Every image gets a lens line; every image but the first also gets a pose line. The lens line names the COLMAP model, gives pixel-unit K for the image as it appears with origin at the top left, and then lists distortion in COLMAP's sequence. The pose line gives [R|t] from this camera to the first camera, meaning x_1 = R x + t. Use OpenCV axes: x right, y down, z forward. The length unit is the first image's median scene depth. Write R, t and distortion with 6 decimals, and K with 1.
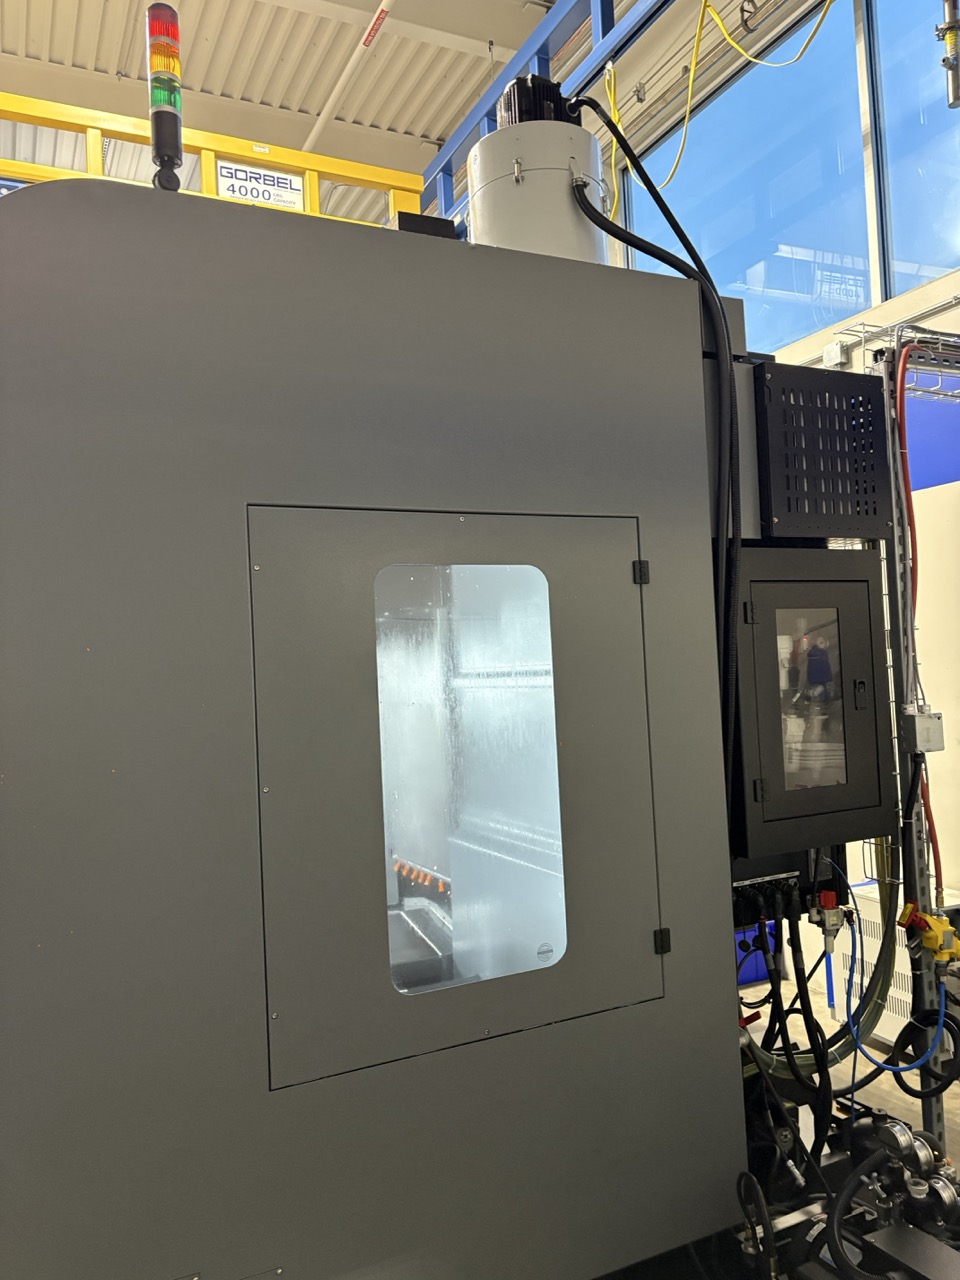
lens RADIAL K [[960.9, 0, 480.0], [0, 960.9, 640.0], [0, 0, 1]] dist [0.055305, -0.070784]
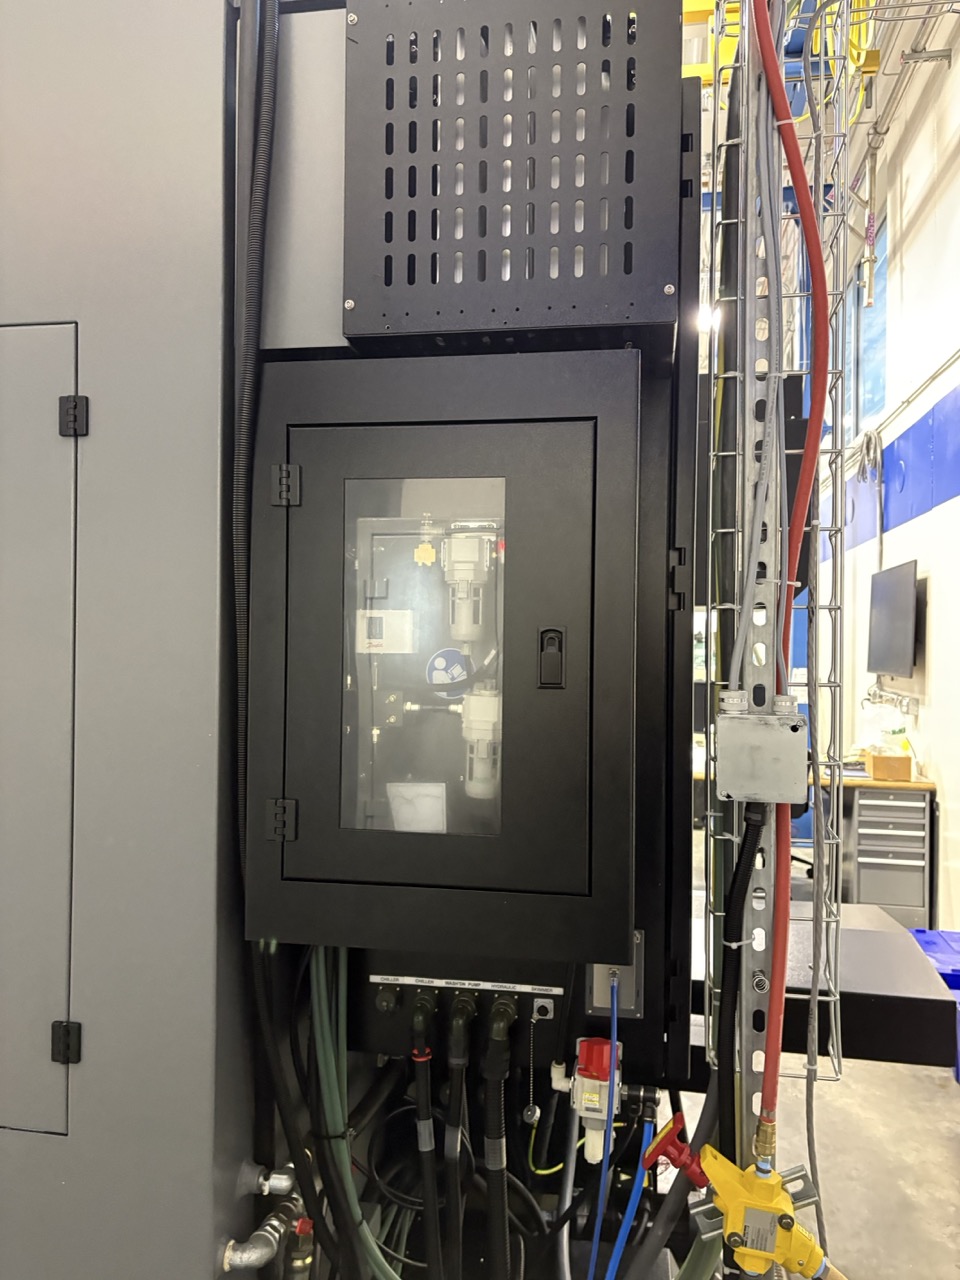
lens RADIAL K [[960.9, 0, 480.0], [0, 960.9, 640.0], [0, 0, 1]] dist [0.055305, -0.070784]
pose [[0.810511, 0.050878, -0.583509, 0.718107], [-0.030876, 0.998546, 0.044179, 0.032207], [0.584908, -0.017791, 0.810904, 0.665013]]
